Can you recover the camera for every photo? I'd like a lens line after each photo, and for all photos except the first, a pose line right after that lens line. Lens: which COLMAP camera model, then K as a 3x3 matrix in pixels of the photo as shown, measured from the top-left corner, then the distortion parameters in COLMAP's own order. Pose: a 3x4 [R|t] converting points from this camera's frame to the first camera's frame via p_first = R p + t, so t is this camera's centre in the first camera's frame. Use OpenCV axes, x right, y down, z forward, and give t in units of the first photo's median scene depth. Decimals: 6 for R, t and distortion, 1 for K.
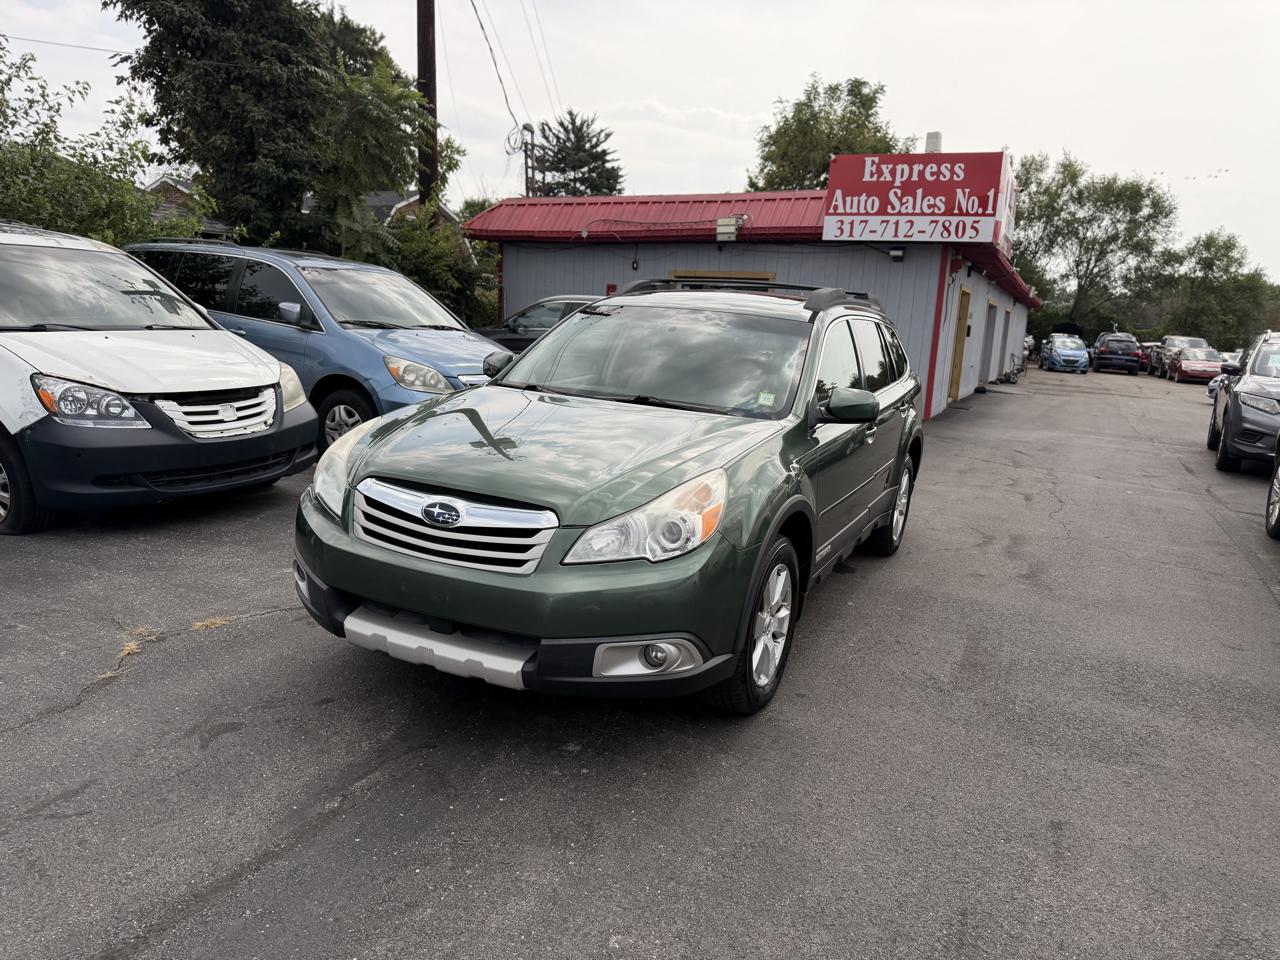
lens RADIAL K [[914.1, 0, 644.1], [0, 914.1, 481.5], [0, 0, 1]] dist [0.019791, -0.027994]
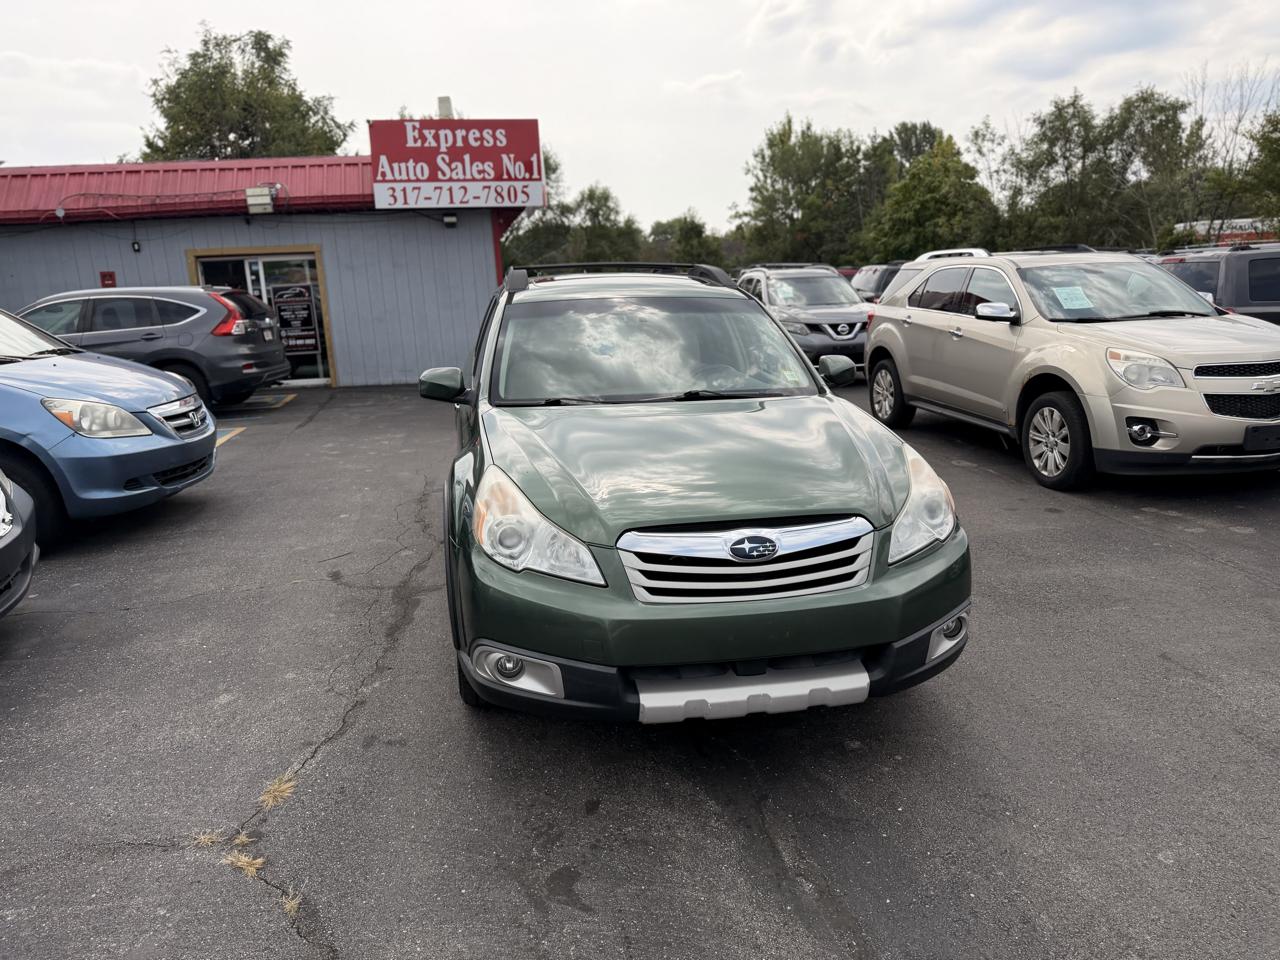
lens RADIAL K [[914.1, 0, 642.4], [0, 914.1, 475.5], [0, 0, 1]] dist [0.019791, -0.027994]
pose [[0.801084, -0.205918, 0.562016, -0.323702], [0.185783, 0.978126, 0.093566, -0.056663], [-0.568990, 0.029458, 0.821817, 0.124842]]
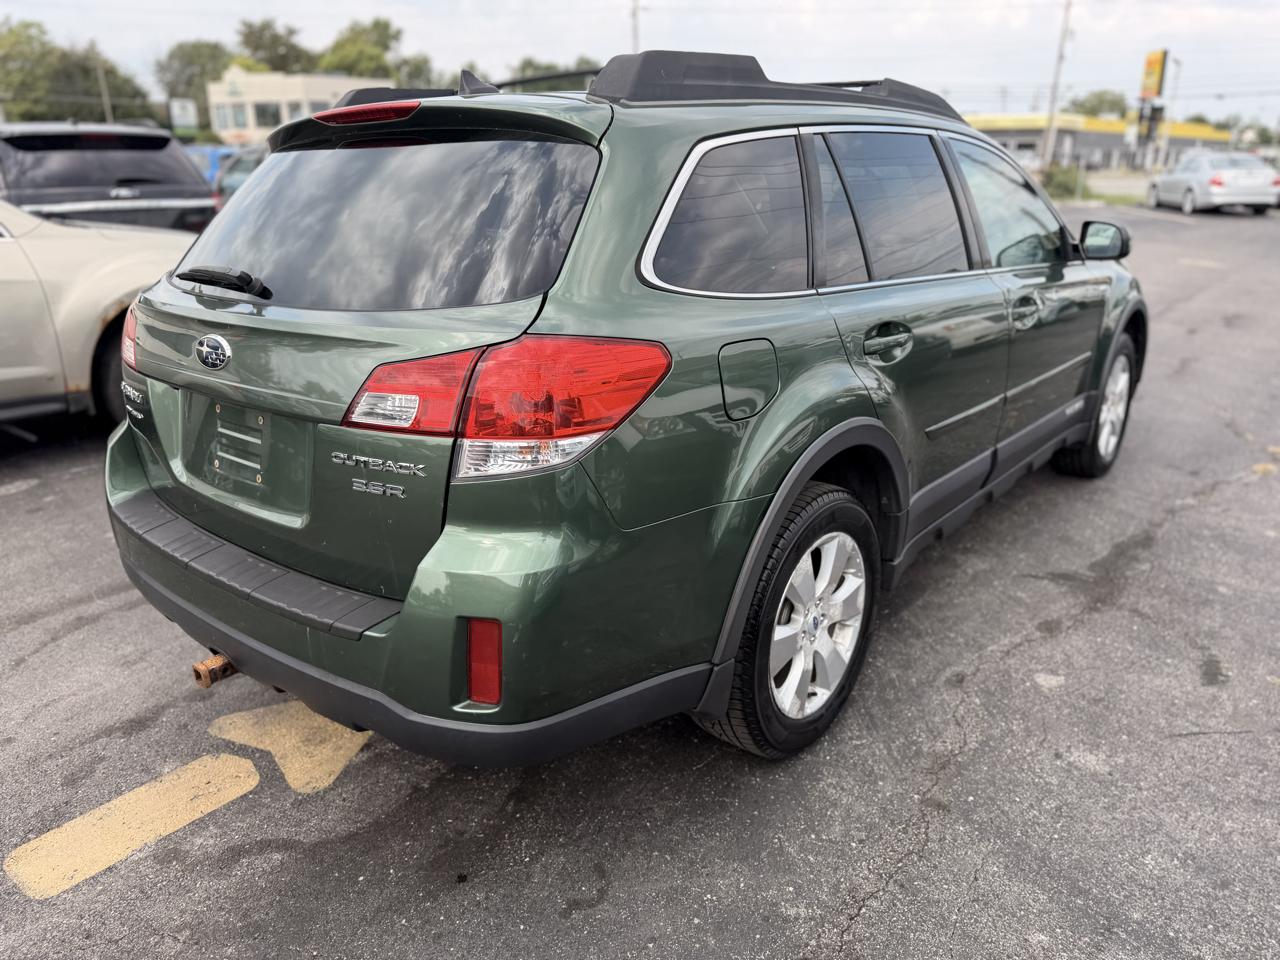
lens RADIAL K [[914.1, 0, 641.2], [0, 914.1, 470.0], [0, 0, 1]] dist [0.019791, -0.027994]
pose [[-0.970969, -0.118609, 0.207729, 0.016238], [-0.002040, 0.872485, 0.488637, -0.207277], [-0.239197, 0.474027, -0.847398, 1.147421]]
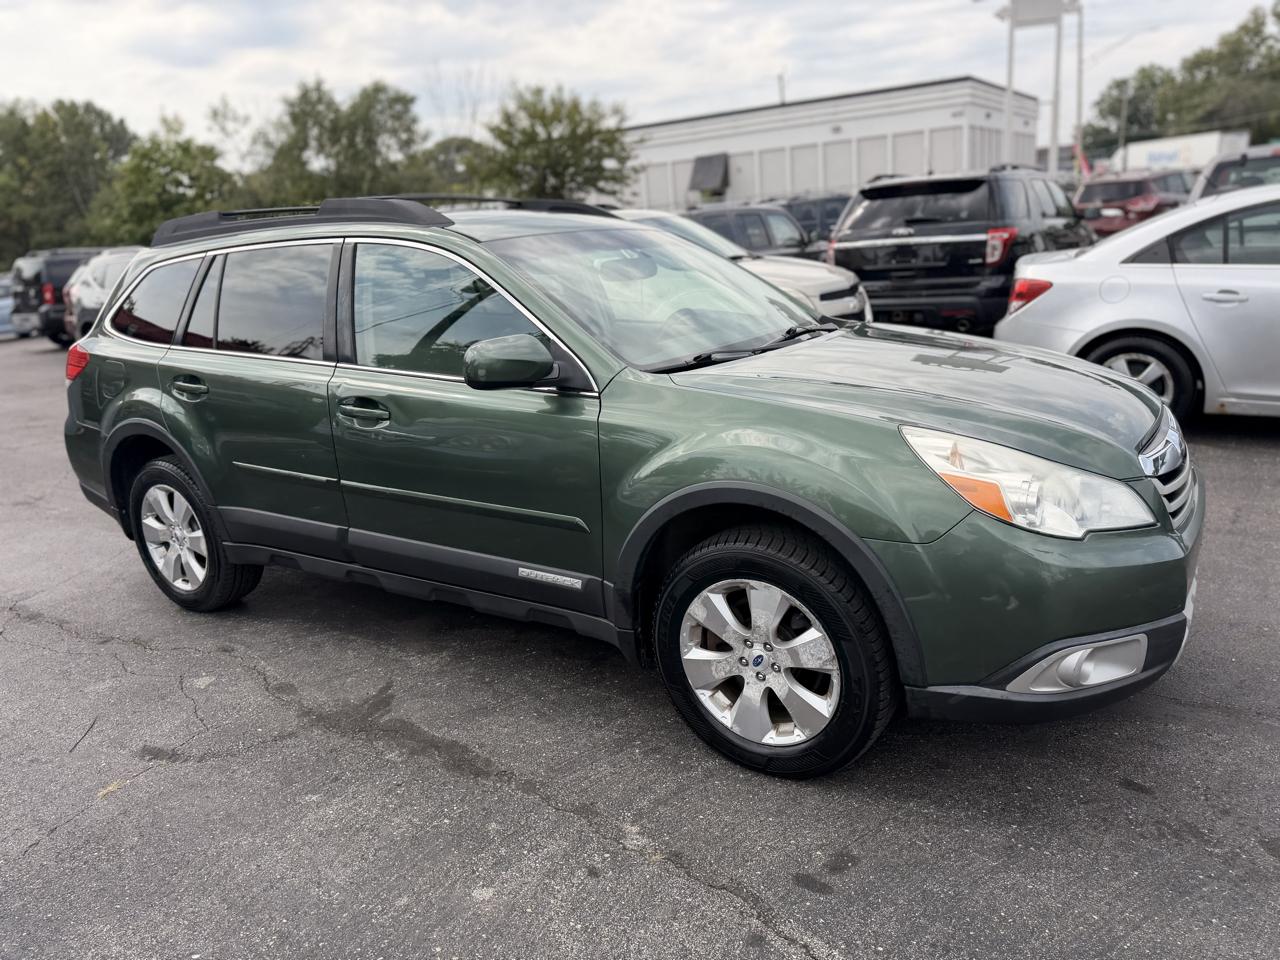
lens RADIAL K [[914.1, 0, 643.9], [0, 914.1, 476.7], [0, 0, 1]] dist [0.019791, -0.027994]
pose [[0.109258, -0.323683, 0.939836, -0.441403], [0.258225, 0.922278, 0.287616, -0.128460], [-0.959887, 0.211265, 0.184349, 0.531679]]
